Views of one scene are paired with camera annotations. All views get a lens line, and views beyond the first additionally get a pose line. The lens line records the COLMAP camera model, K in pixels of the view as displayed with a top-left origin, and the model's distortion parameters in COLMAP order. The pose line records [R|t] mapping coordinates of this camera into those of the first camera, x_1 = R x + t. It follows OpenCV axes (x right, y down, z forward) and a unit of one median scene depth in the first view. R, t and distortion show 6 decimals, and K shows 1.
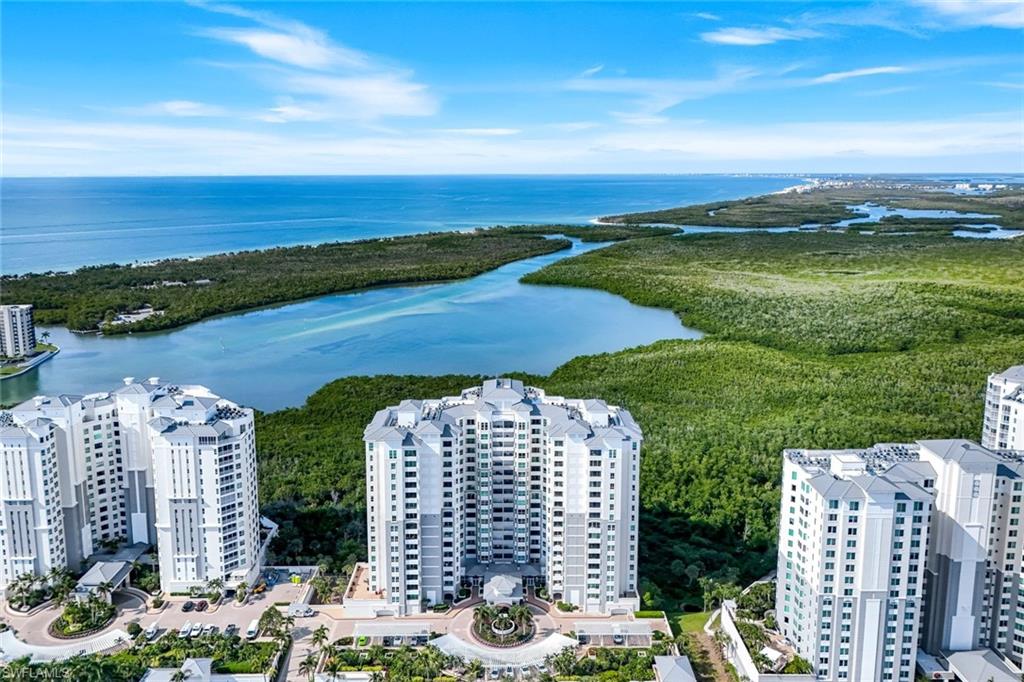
lens RADIAL K [[825.2, 0, 510.2], [0, 825.2, 318.6], [0, 0, 1]] dist [0.086704, -0.080394]
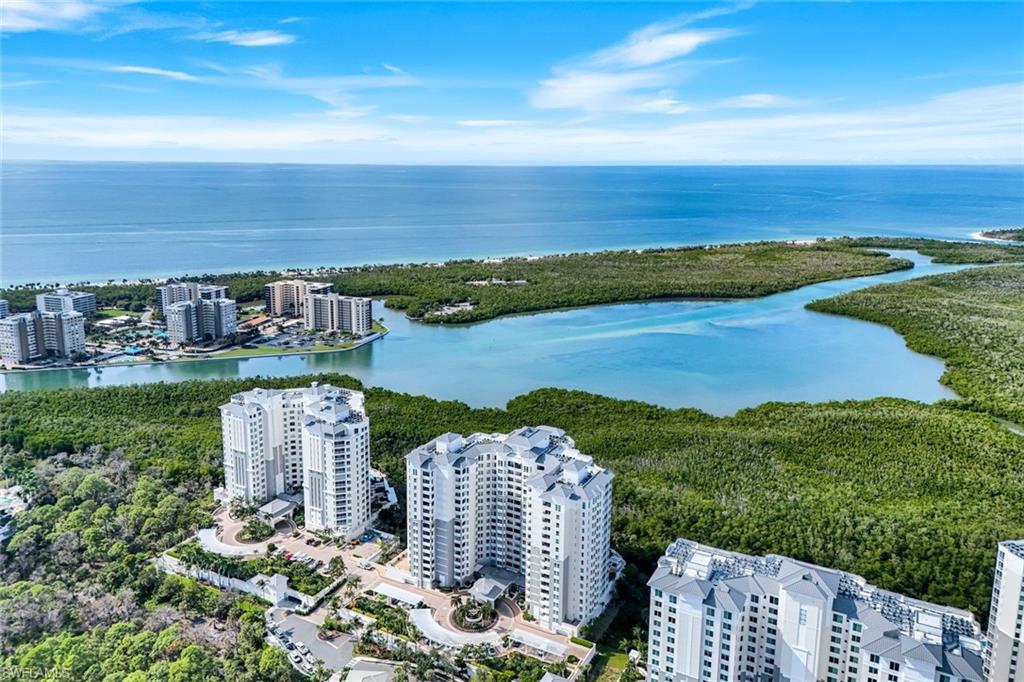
lens RADIAL K [[825.2, 0, 510.2], [0, 825.2, 318.6], [0, 0, 1]] dist [0.086704, -0.080394]
pose [[0.856072, 0.114444, -0.504027, 0.611227], [-0.094319, 0.993394, 0.065362, -0.181630], [0.508178, -0.008415, 0.861211, -0.105507]]
